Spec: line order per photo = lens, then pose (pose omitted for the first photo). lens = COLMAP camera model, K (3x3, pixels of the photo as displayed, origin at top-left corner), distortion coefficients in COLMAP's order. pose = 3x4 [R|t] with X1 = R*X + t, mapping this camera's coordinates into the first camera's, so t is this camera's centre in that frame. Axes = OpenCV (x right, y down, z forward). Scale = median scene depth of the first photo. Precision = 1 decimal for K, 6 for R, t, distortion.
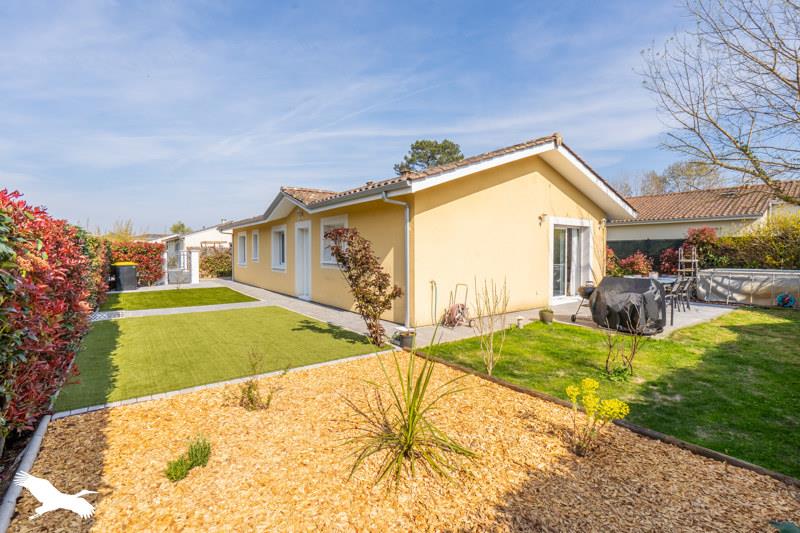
lens RADIAL K [[423.2, 0, 400.1], [0, 423.2, 256.9], [0, 0, 1]] dist [0.000415, 0.000651]
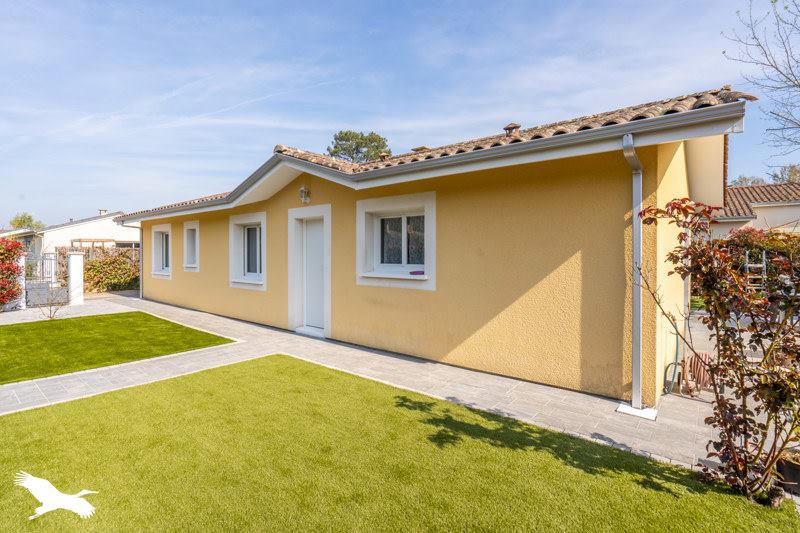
lens RADIAL K [[423.2, 0, 400.1], [0, 423.2, 256.9], [0, 0, 1]] dist [0.000415, 0.000651]
pose [[0.965964, 0.001263, 0.258673, -0.070675], [0.000155, 0.999985, -0.005462, -0.002189], [-0.258676, 0.005316, 0.965950, 0.103205]]
